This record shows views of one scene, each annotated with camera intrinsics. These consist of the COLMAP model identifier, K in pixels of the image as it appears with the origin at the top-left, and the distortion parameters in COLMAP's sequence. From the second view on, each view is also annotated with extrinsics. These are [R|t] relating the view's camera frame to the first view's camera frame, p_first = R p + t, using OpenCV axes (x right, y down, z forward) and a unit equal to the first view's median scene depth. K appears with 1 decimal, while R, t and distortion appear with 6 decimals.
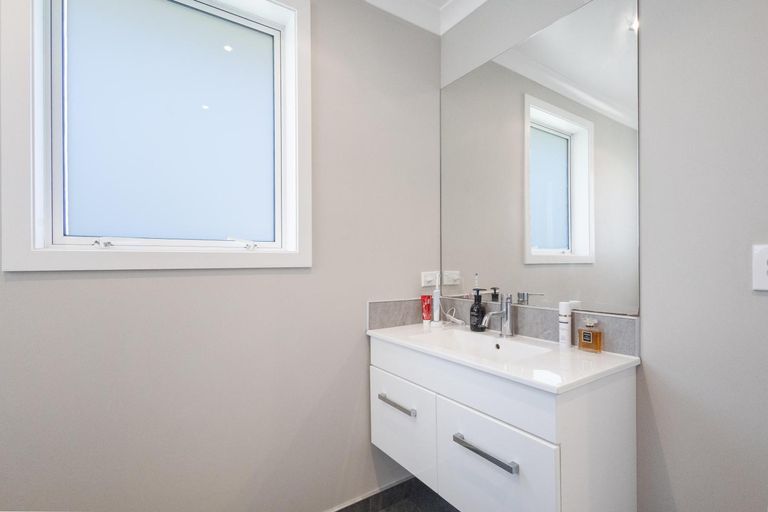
lens RADIAL K [[353.9, 0, 384.3], [0, 353.9, 258.5], [0, 0, 1]] dist [0.001601, -0.000279]
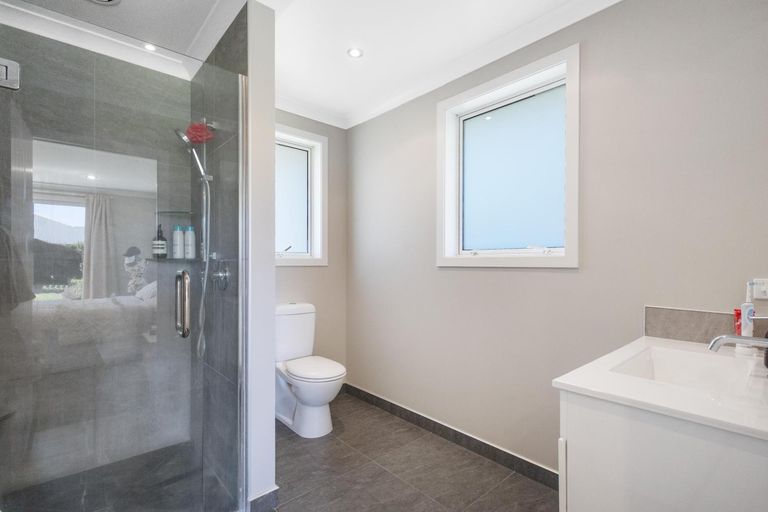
lens RADIAL K [[353.9, 0, 384.5], [0, 353.9, 259.7], [0, 0, 1]] dist [0.001601, -0.000279]
pose [[0.114199, -0.007808, -0.993427, 0.920781], [0.001699, 0.999969, -0.007664, 0.006378], [0.993456, -0.000813, 0.114209, 0.225739]]
